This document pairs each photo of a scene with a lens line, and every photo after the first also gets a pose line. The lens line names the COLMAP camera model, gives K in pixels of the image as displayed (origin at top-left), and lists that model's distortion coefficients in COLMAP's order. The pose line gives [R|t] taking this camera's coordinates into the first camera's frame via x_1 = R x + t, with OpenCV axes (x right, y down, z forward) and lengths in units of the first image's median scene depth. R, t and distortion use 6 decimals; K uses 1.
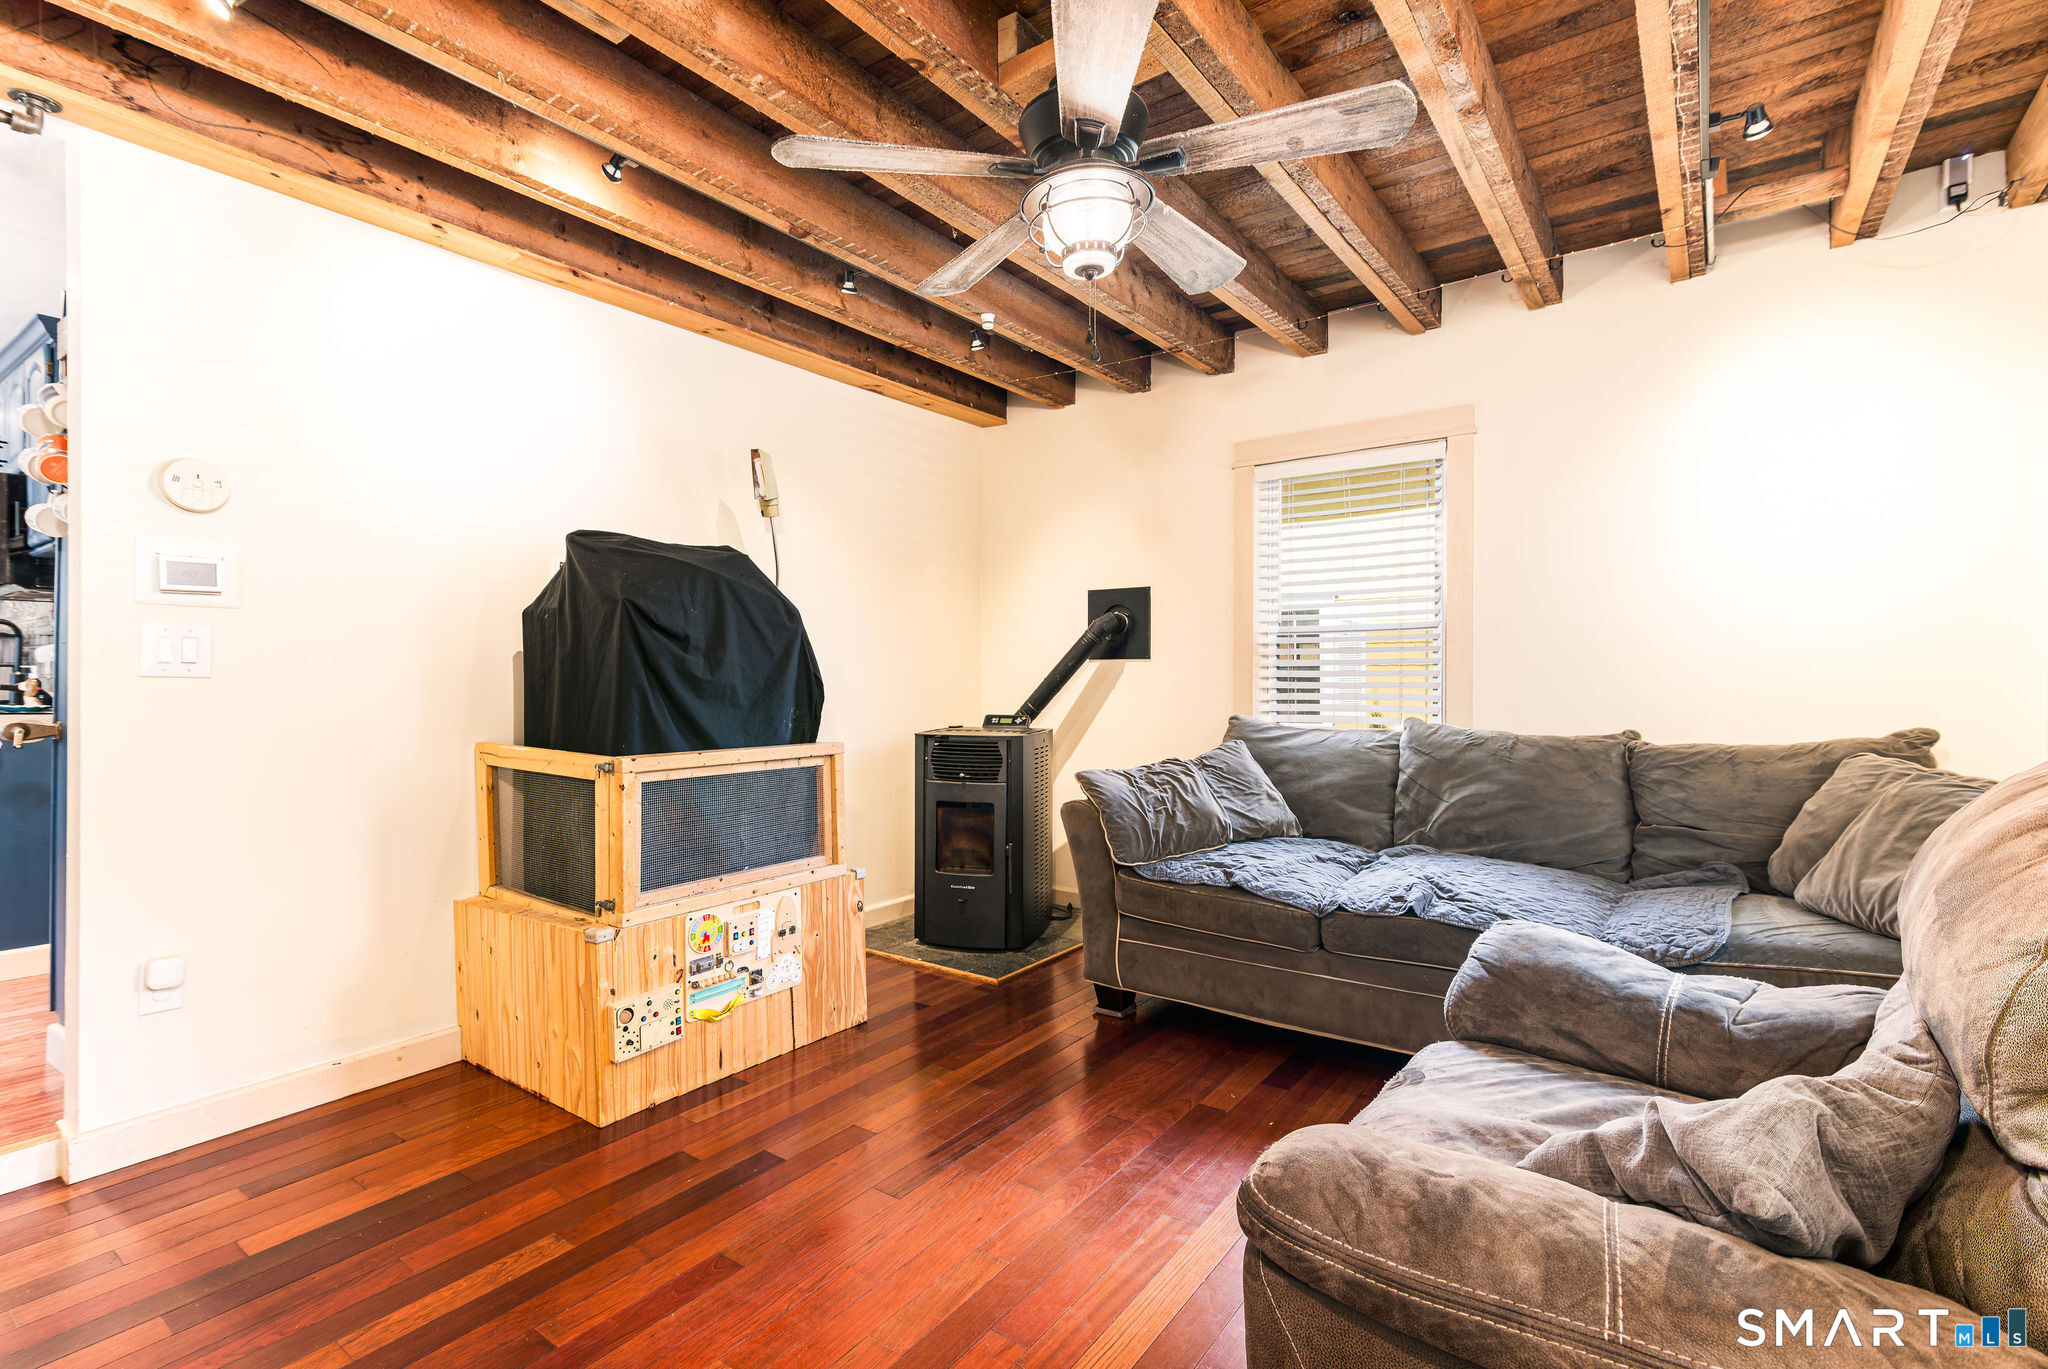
lens RADIAL K [[943.4, 0, 1019.9], [0, 943.4, 680.4], [0, 0, 1]] dist [0.013757, -0.001386]
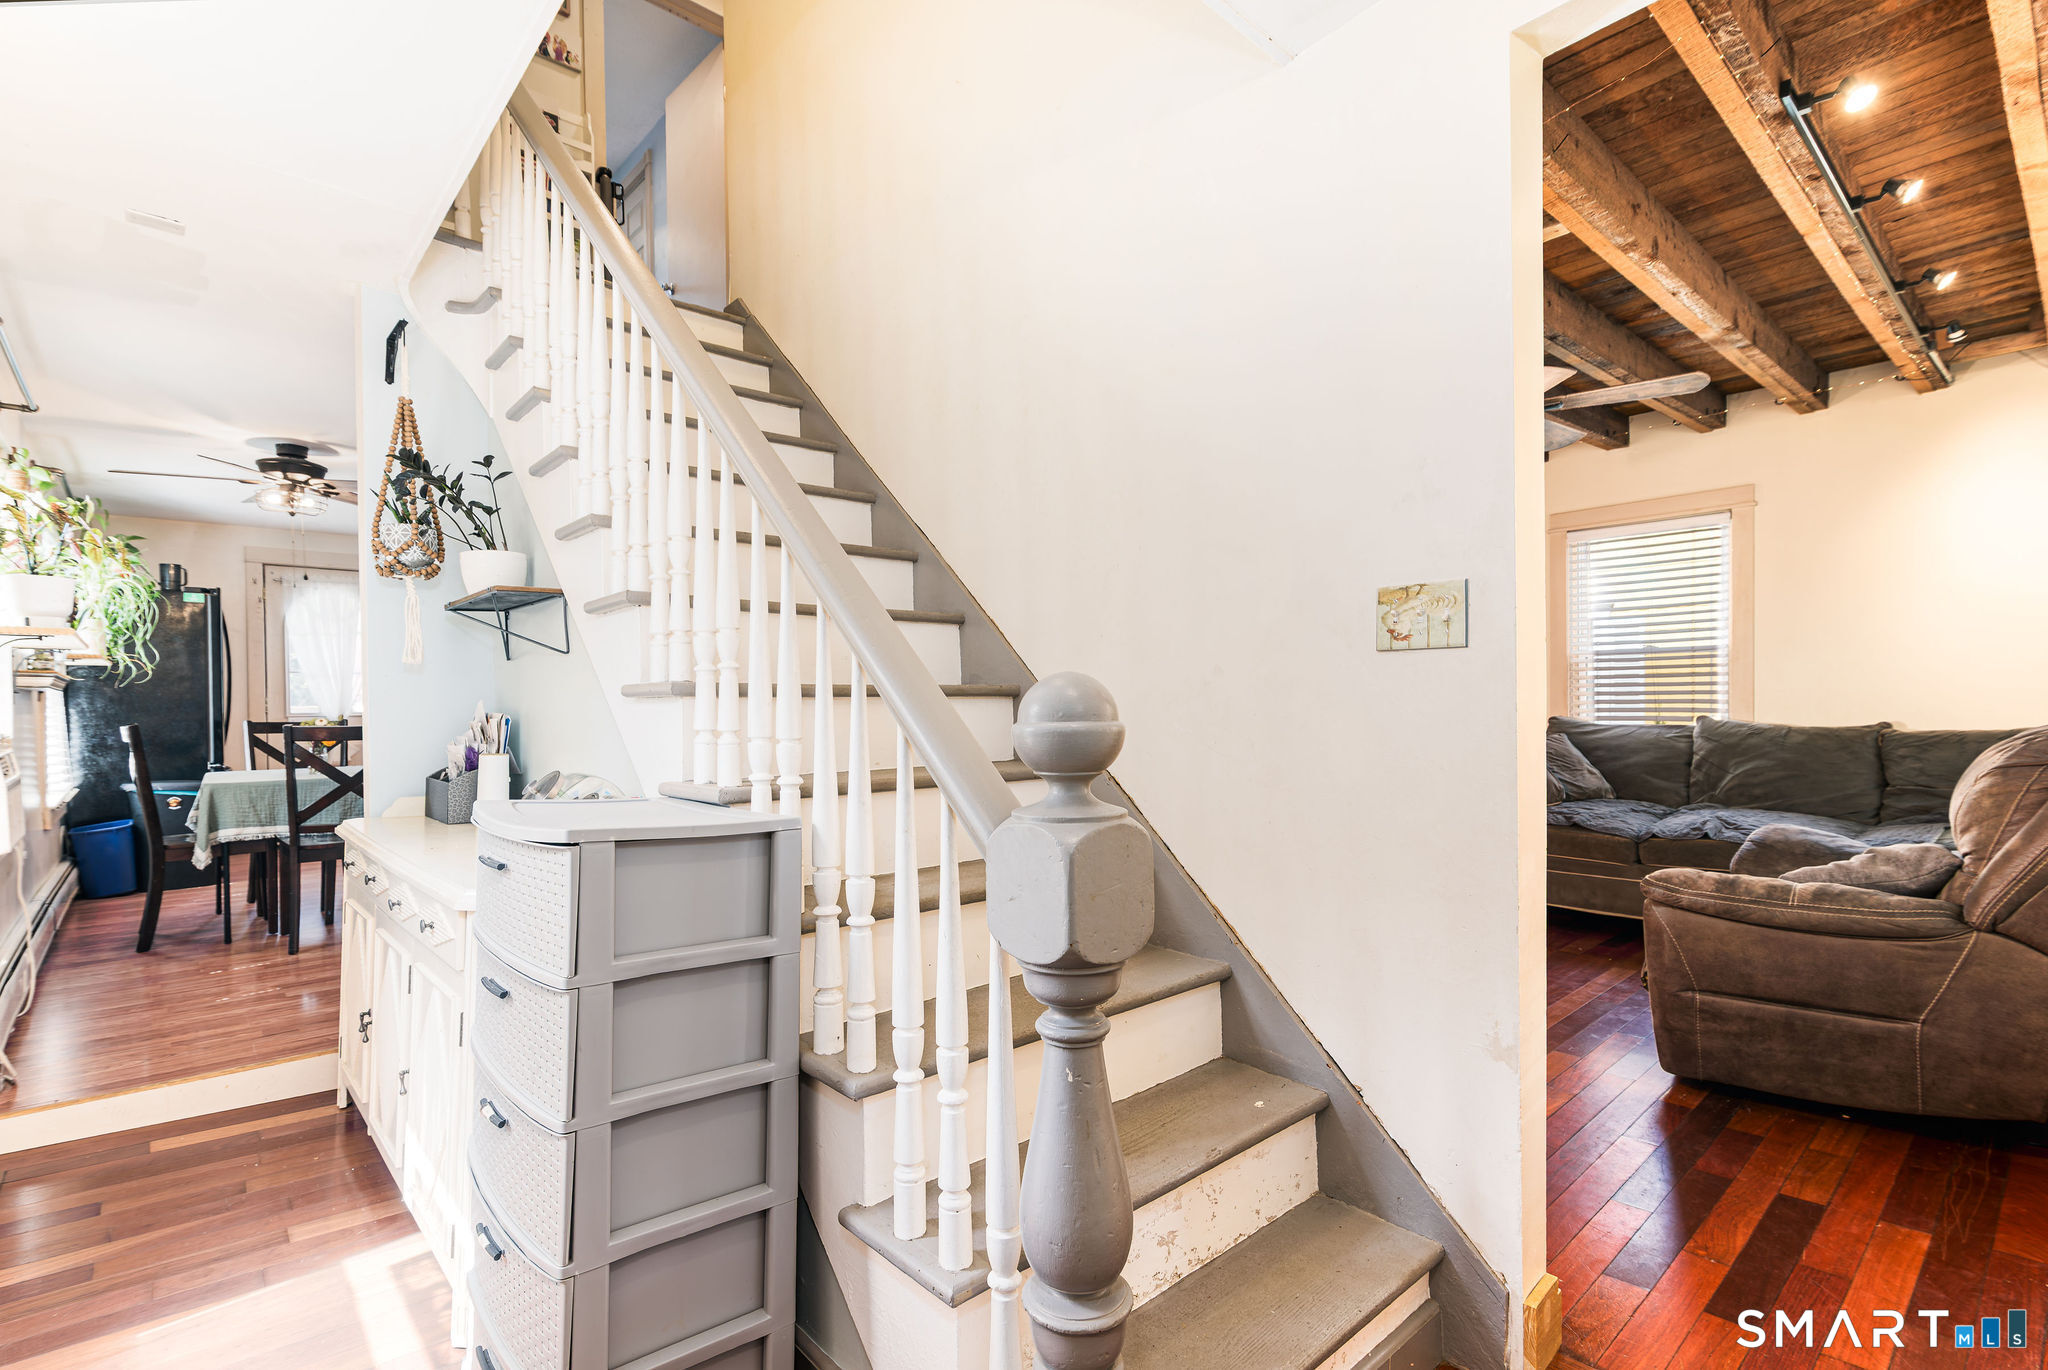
lens RADIAL K [[943.4, 0, 1015.7], [0, 943.4, 710.9], [0, 0, 1]] dist [0.013757, -0.001386]
pose [[0.974479, -0.014356, -0.224020, -0.283162], [0.018624, 0.999683, 0.016950, -0.010700], [0.223706, -0.020689, 0.974437, -0.644824]]
